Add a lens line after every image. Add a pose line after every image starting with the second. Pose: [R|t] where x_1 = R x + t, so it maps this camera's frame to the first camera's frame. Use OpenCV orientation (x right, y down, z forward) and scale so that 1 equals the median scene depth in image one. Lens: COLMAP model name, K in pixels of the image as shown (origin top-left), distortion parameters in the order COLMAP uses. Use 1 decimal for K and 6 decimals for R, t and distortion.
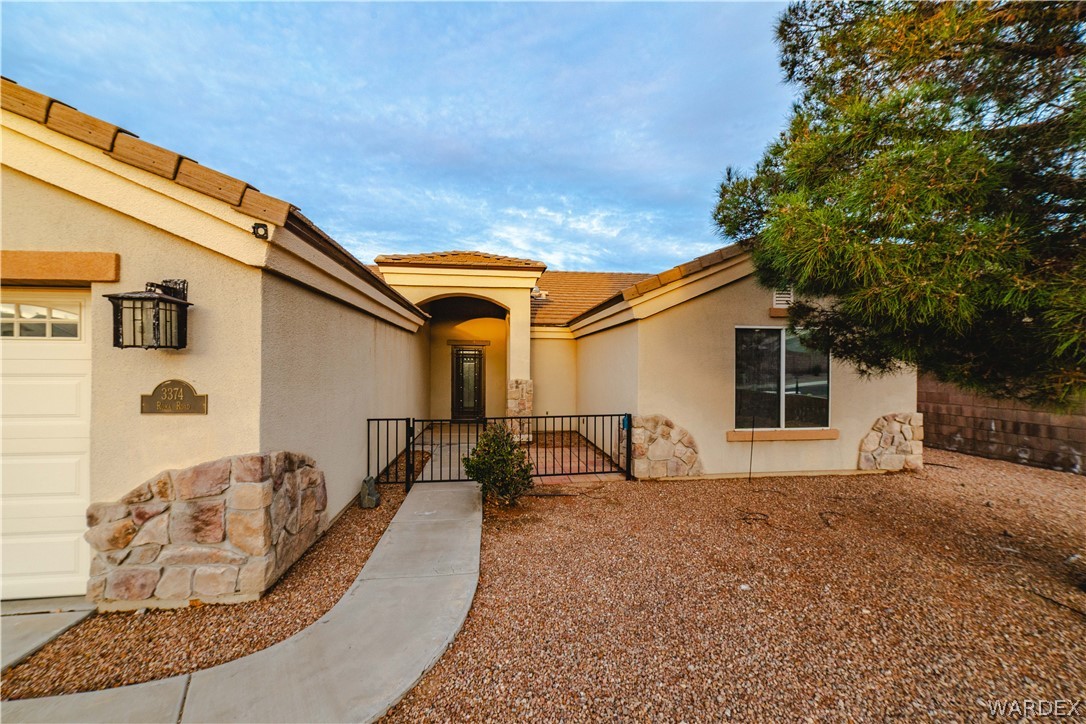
lens RADIAL K [[414.8, 0, 539.9], [0, 414.8, 373.6], [0, 0, 1]] dist [-0.007135, 0.002918]
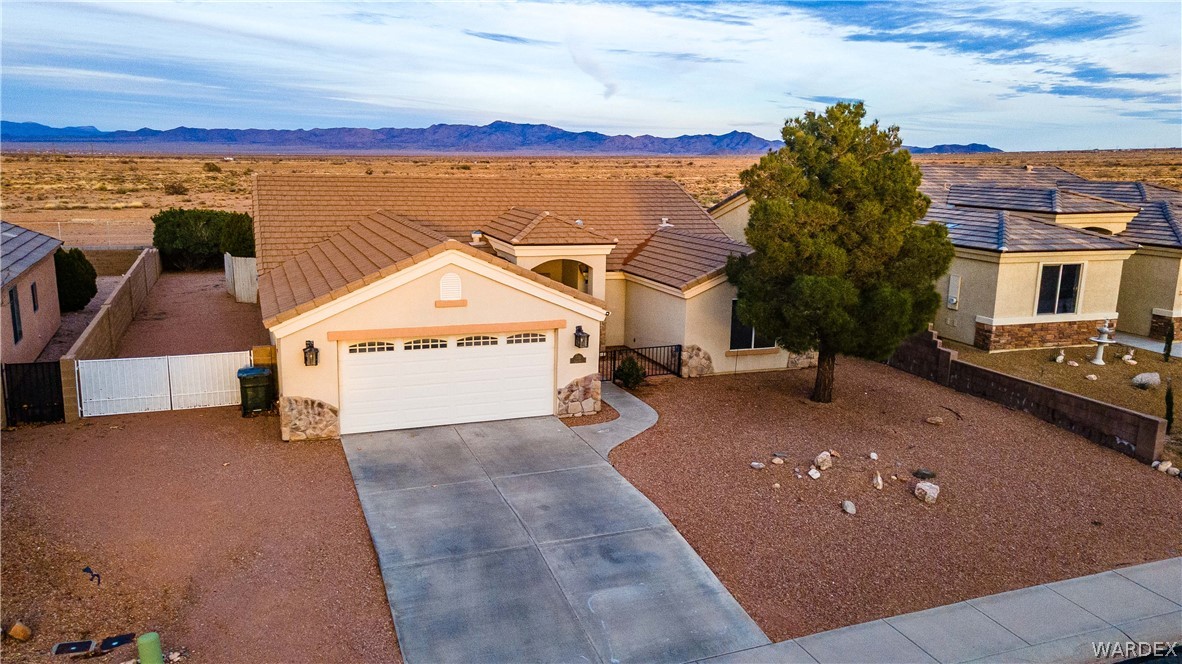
lens RADIAL K [[883.8, 0, 590.1], [0, 883.8, 323.7], [0, 0, 1]] dist [0.034705, 0.026561]
pose [[0.967342, -0.031306, 0.251535, -0.957396], [-0.012130, 0.985490, 0.169301, -0.540827], [-0.253185, -0.166823, 0.952926, -2.205463]]
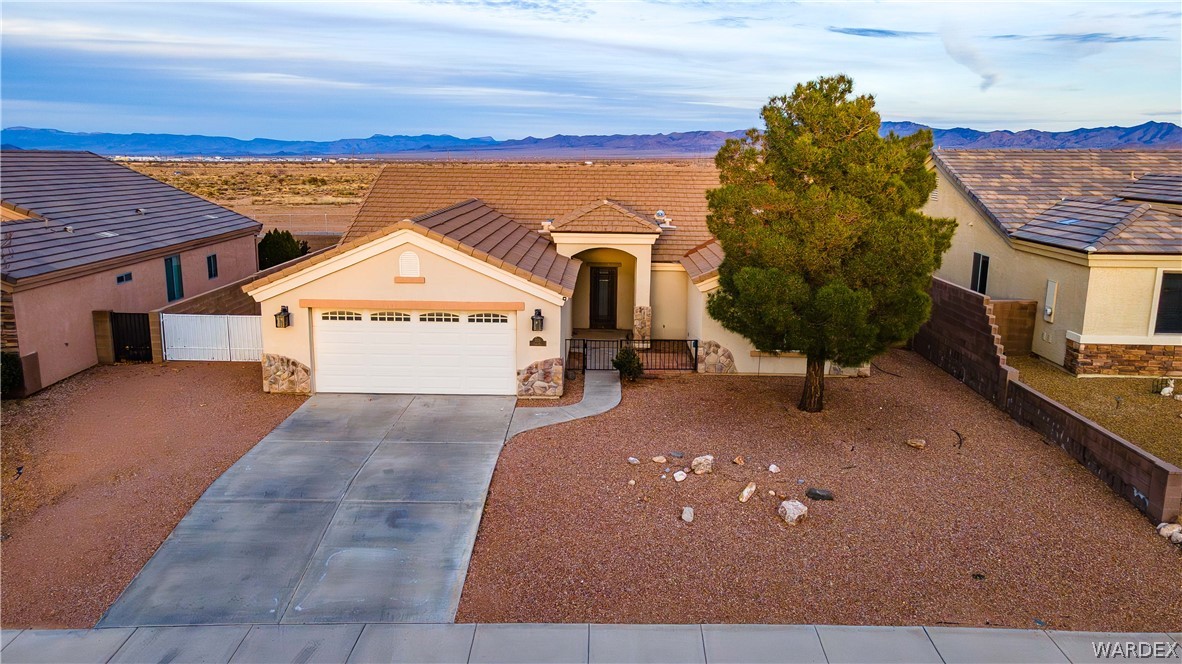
lens RADIAL K [[883.8, 0, 587.0], [0, 883.8, 326.6], [0, 0, 1]] dist [0.034705, 0.026561]
pose [[0.989729, 0.033044, -0.139082, 0.211246], [-0.008362, 0.984634, 0.174431, -0.502168], [0.142709, -0.171477, 0.974797, -2.275972]]
